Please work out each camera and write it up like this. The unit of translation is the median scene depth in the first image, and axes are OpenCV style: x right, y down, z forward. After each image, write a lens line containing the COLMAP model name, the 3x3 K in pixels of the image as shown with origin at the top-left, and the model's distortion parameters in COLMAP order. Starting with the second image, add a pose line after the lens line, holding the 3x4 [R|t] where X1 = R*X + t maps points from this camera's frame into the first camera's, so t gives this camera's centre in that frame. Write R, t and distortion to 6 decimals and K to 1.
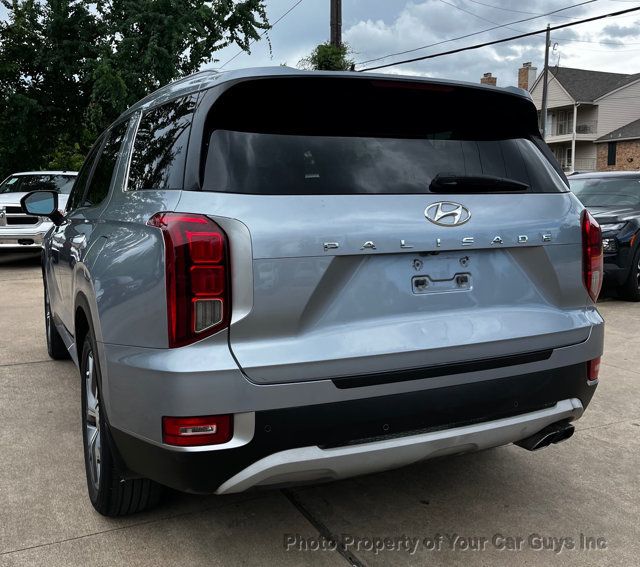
lens RADIAL K [[641.5, 0, 324.8], [0, 641.5, 290.0], [0, 0, 1]] dist [0.025144, 0.000000]
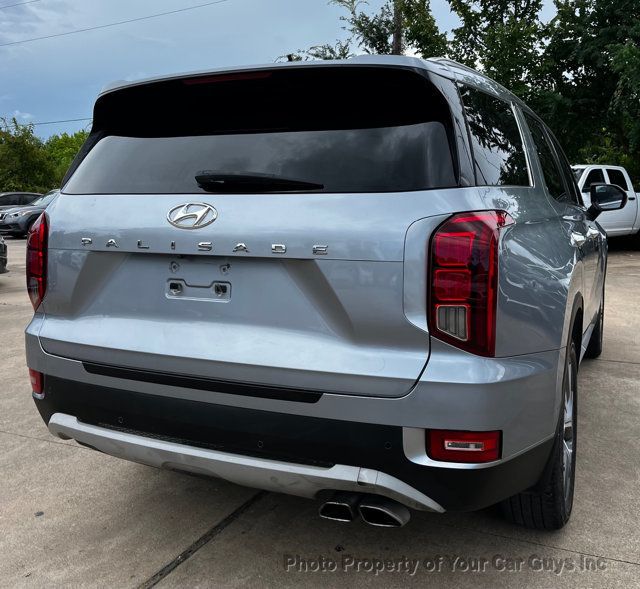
lens RADIAL K [[683.2, 0, 315.3], [0, 683.2, 289.7], [0, 0, 1]] dist [0.027006, 0.000000]
pose [[0.626790, 0.106813, -0.771833, 1.065101], [-0.109625, 0.992795, 0.048367, -0.077751], [0.771438, 0.054297, 0.633983, 0.506448]]
